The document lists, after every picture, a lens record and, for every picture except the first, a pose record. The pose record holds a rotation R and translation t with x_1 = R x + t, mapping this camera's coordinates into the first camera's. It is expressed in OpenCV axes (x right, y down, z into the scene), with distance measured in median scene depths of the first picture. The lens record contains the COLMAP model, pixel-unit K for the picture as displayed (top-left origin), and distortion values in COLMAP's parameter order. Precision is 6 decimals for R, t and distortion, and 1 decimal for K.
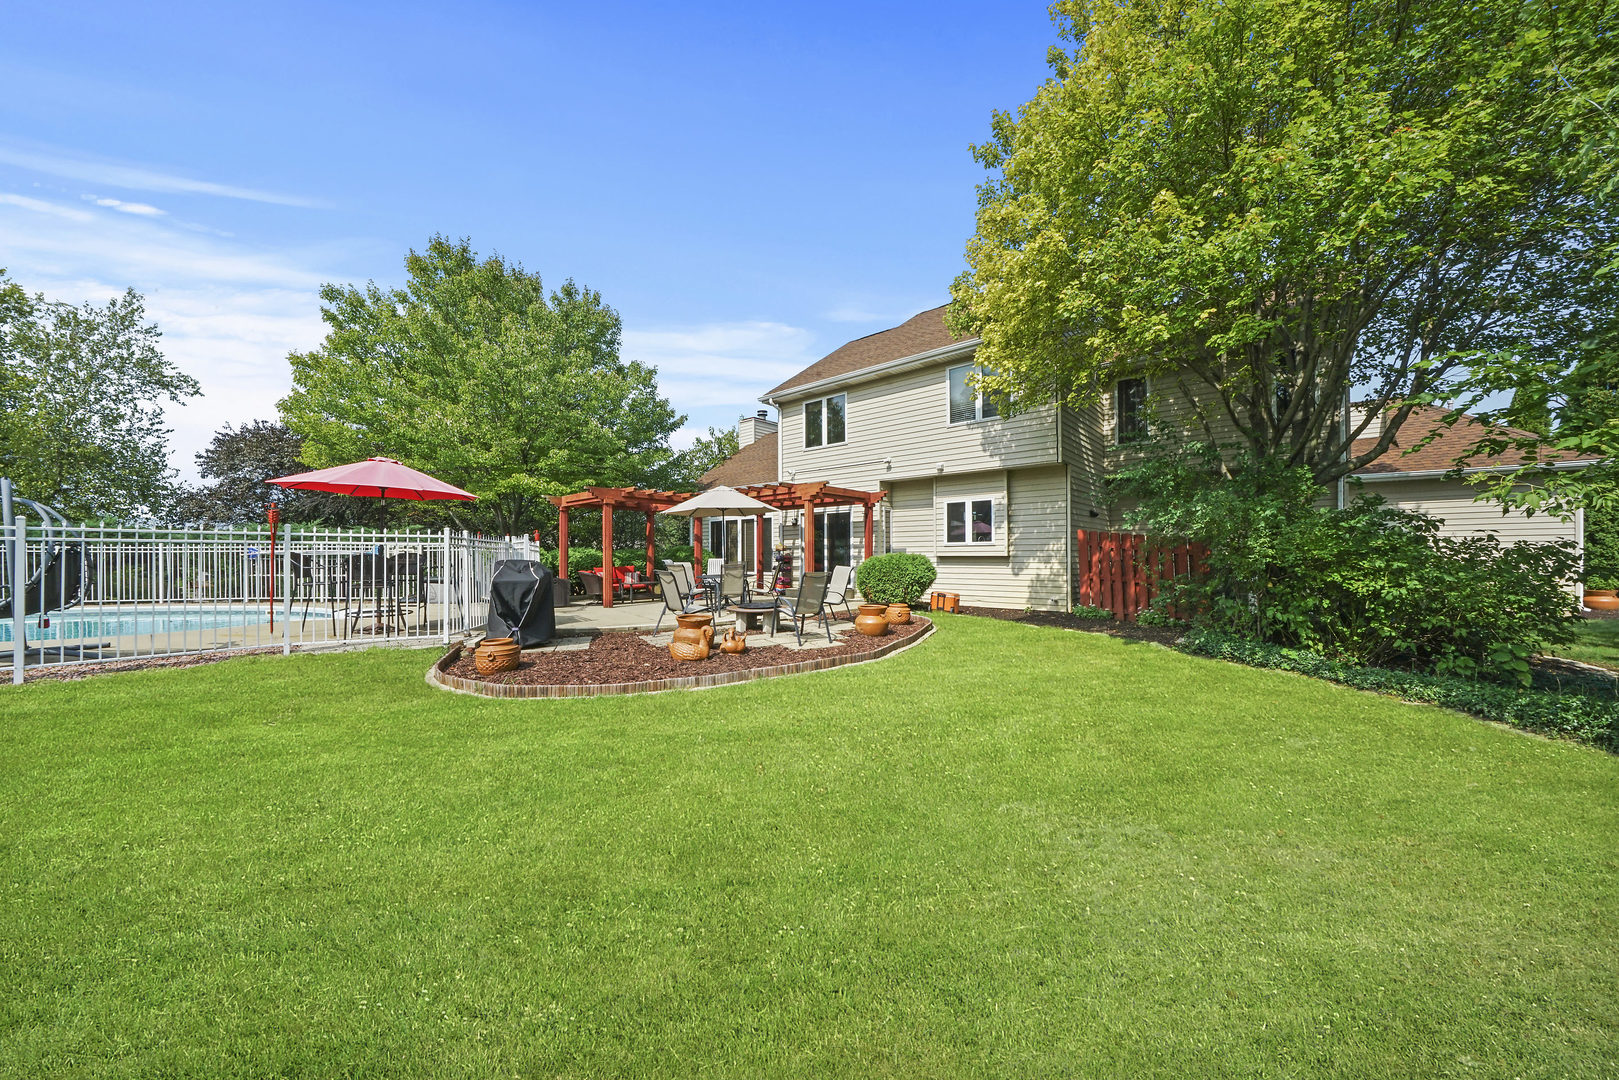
lens RADIAL K [[557.5, 0, 811.2], [0, 557.5, 551.8], [0, 0, 1]] dist [-0.018419, -0.000041]
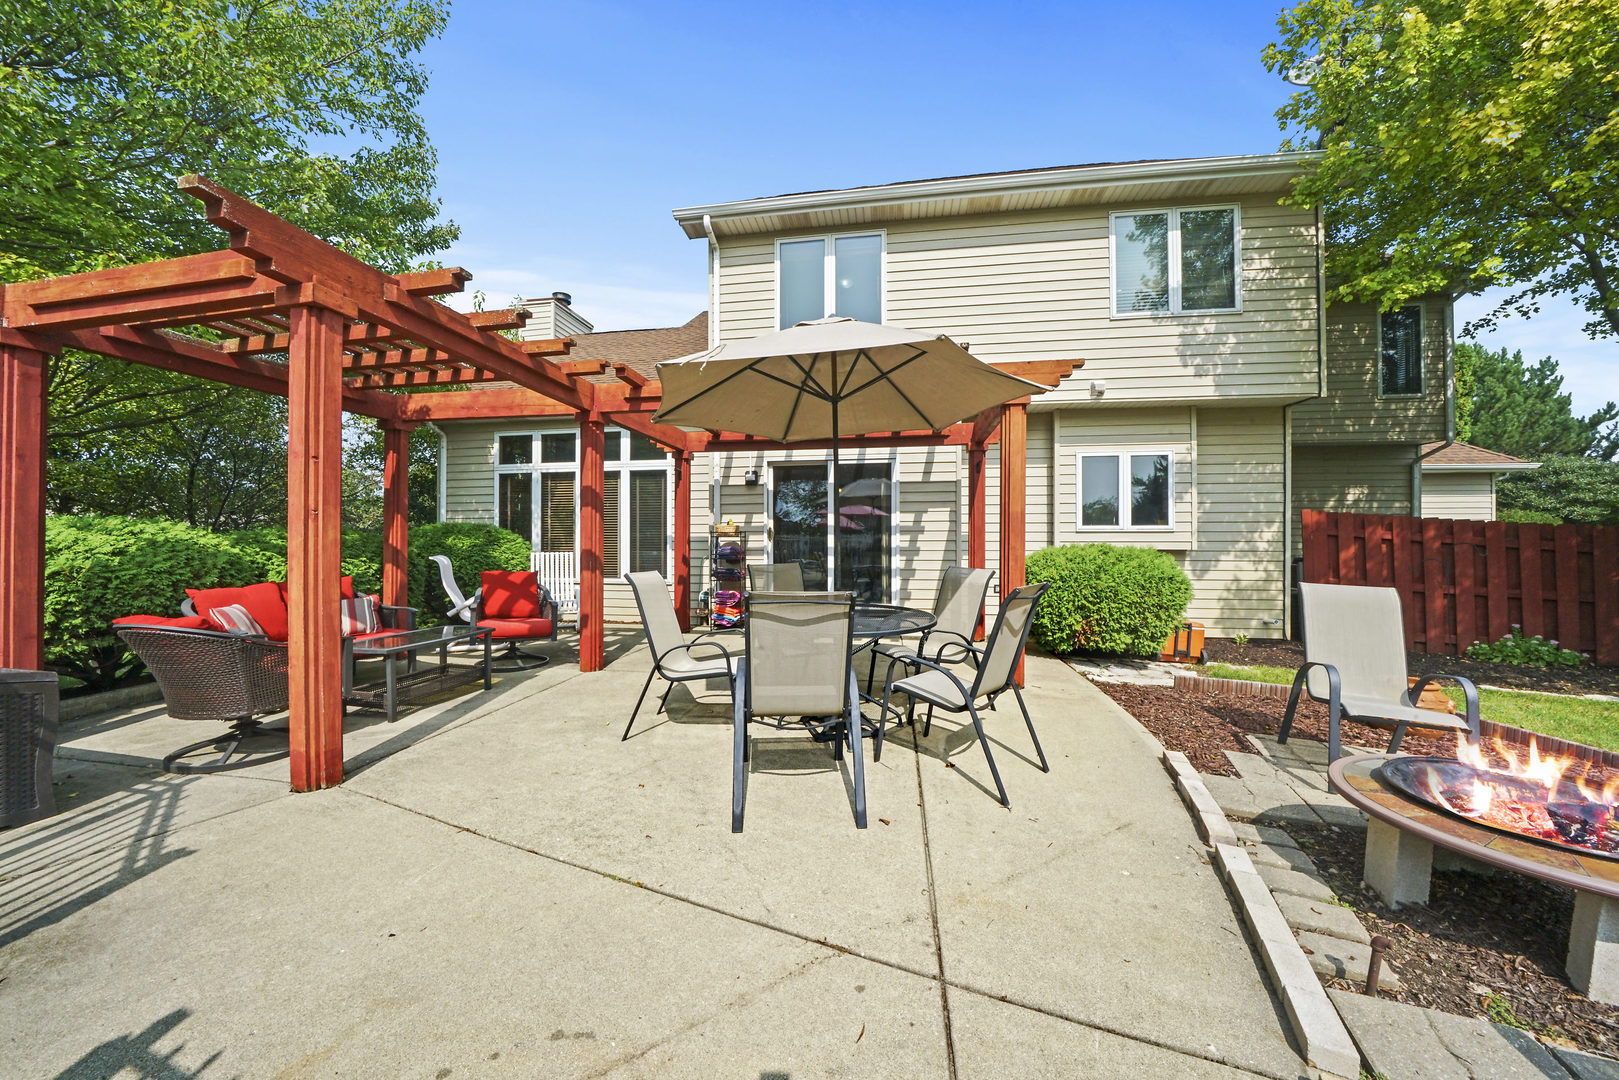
lens RADIAL K [[557.5, 0, 816.0], [0, 557.5, 540.5], [0, 0, 1]] dist [-0.018419, -0.000041]
pose [[0.855218, 0.010824, 0.518155, -0.292776], [-0.010552, 0.999938, -0.003472, 0.003660], [-0.518160, -0.002499, 0.855280, 0.677601]]
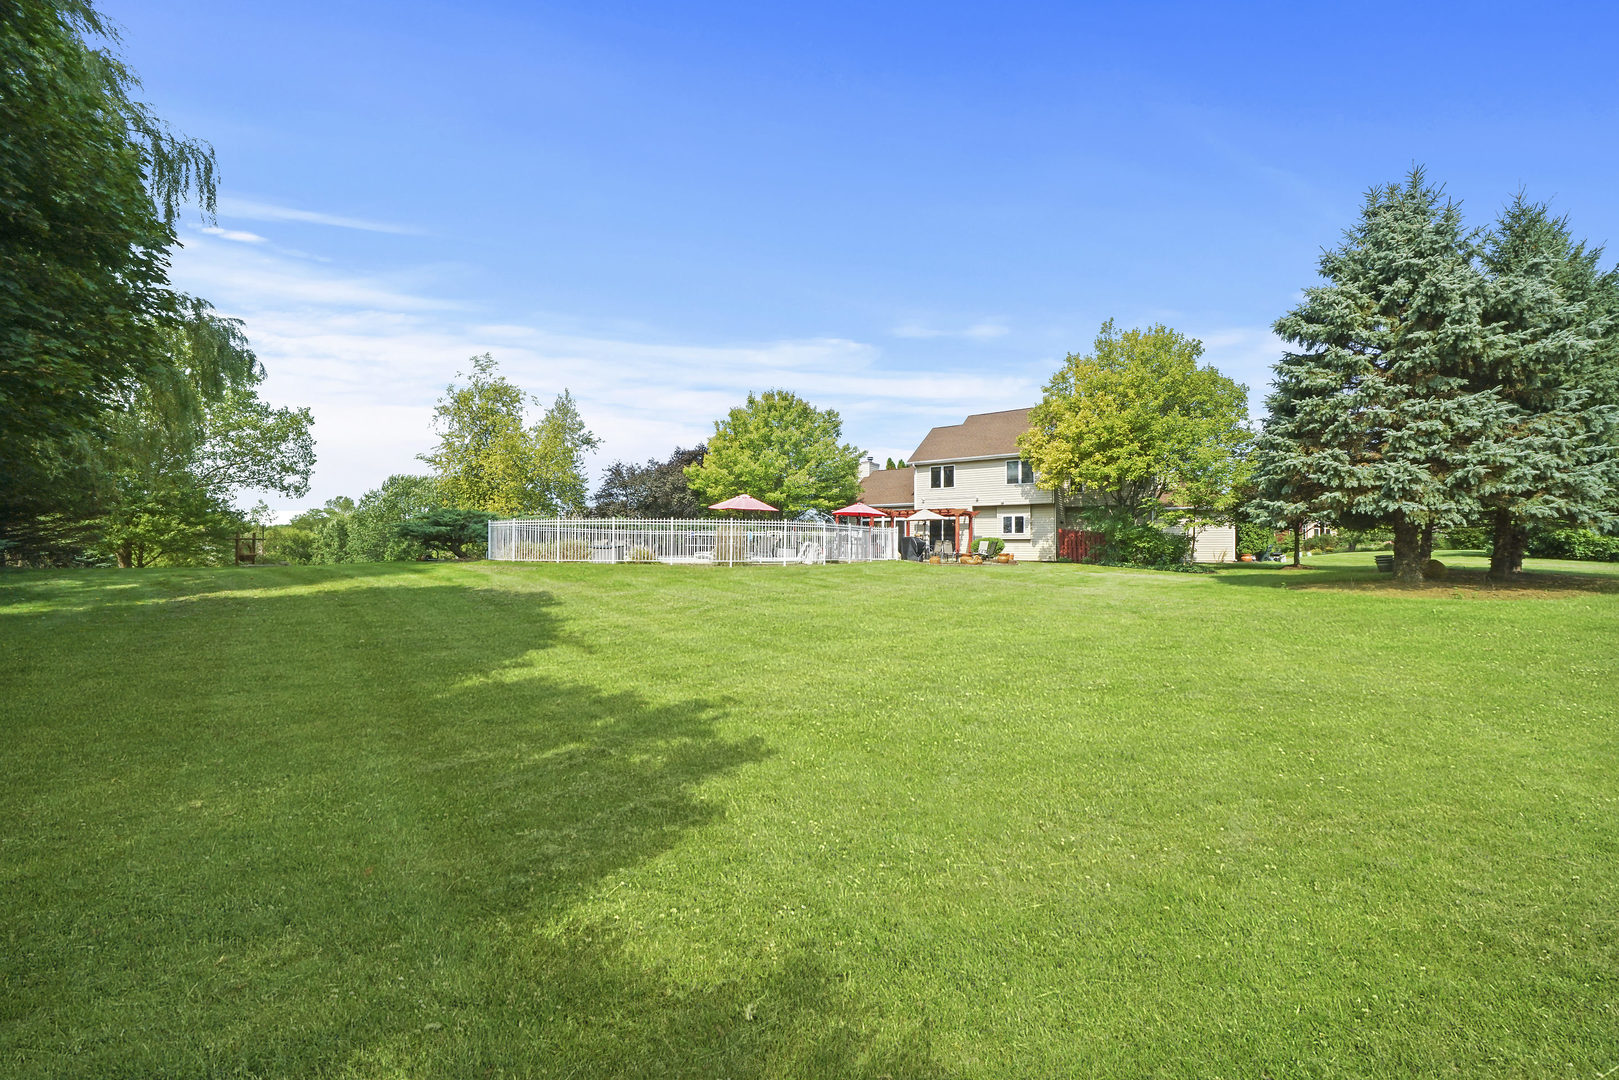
lens RADIAL K [[557.5, 0, 805.5], [0, 557.5, 546.0], [0, 0, 1]] dist [-0.018419, -0.000041]
pose [[0.993293, 0.004637, 0.115536, -0.888318], [-0.005854, 0.999931, 0.010193, 0.018630], [-0.115480, -0.010800, 0.993251, -1.286401]]
